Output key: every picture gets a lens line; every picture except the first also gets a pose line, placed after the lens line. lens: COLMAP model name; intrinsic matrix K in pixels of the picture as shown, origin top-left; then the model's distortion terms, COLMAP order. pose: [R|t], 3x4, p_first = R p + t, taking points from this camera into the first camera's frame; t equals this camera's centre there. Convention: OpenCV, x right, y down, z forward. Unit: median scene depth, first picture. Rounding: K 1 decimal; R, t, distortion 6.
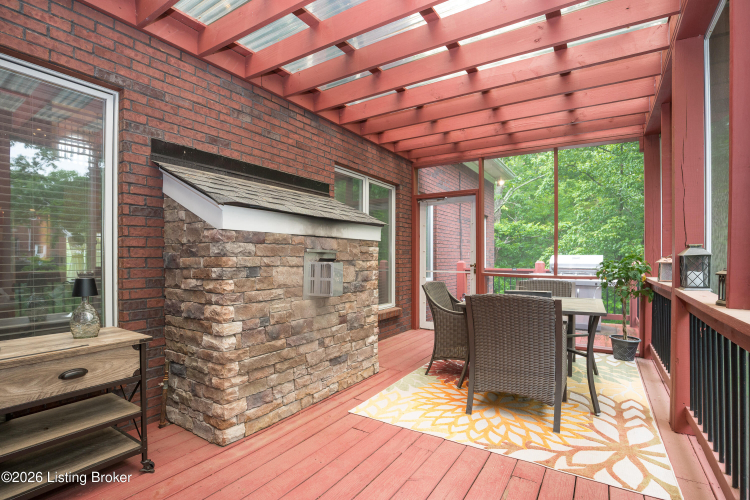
lens RADIAL K [[356.4, 0, 378.1], [0, 356.4, 264.8], [0, 0, 1]] dist [-0.030763, 0.003085]
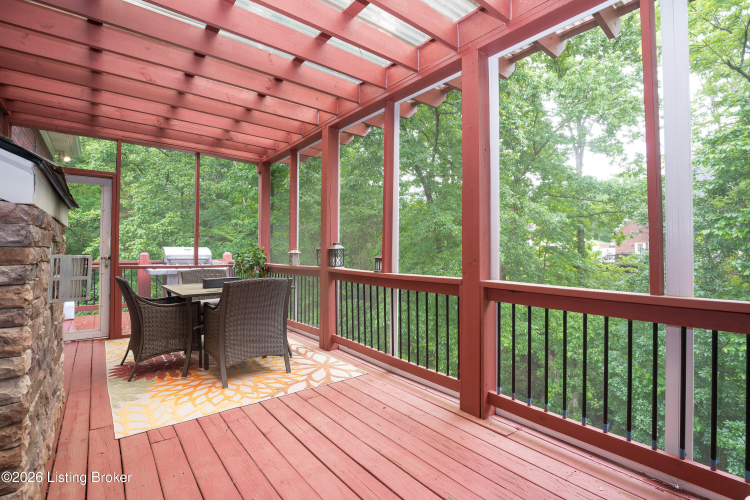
lens RADIAL K [[356.4, 0, 377.8], [0, 356.4, 247.4], [0, 0, 1]] dist [-0.030763, 0.003085]
pose [[0.313395, 0.010315, 0.949567, -0.719801], [0.012358, 0.999812, -0.014939, -0.006644], [-0.949542, 0.016417, 0.313209, 0.186806]]
